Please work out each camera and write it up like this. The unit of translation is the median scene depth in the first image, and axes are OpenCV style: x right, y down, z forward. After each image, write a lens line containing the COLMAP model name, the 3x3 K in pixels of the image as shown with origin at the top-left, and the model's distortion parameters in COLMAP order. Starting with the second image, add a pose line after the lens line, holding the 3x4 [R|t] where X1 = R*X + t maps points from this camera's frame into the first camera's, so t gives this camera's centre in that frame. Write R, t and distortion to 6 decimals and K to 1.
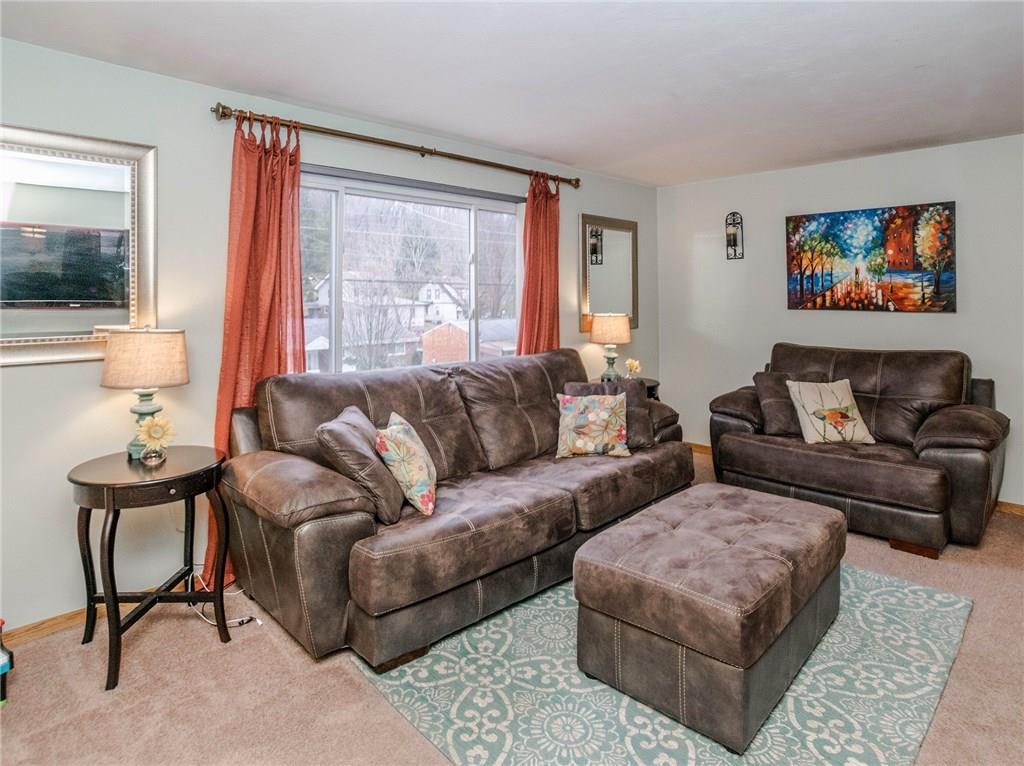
lens RADIAL K [[595.2, 0, 511.4], [0, 595.2, 365.6], [0, 0, 1]] dist [-0.095966, 0.044229]
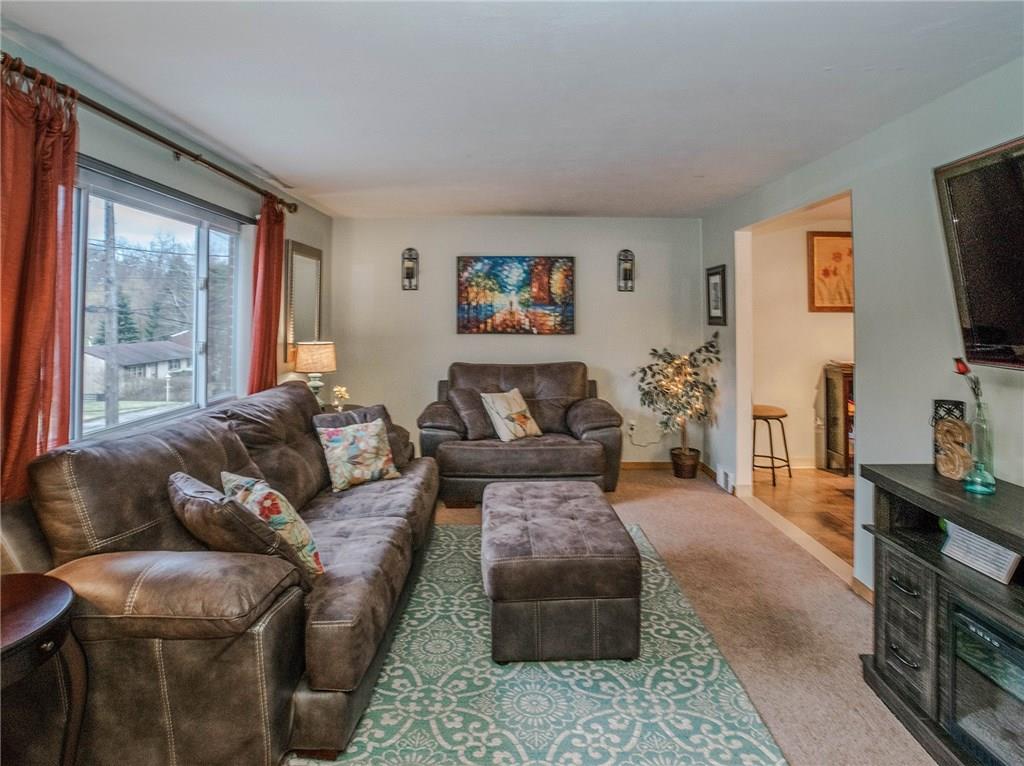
lens RADIAL K [[599.3, 0, 512.0], [0, 599.3, 383.0], [0, 0, 1]] dist [-0.059207, 0.000882]
pose [[0.671768, -0.075068, 0.736948, -0.403338], [0.076366, 0.996569, 0.031902, -0.030675], [-0.736815, 0.034847, 0.675196, 0.109015]]
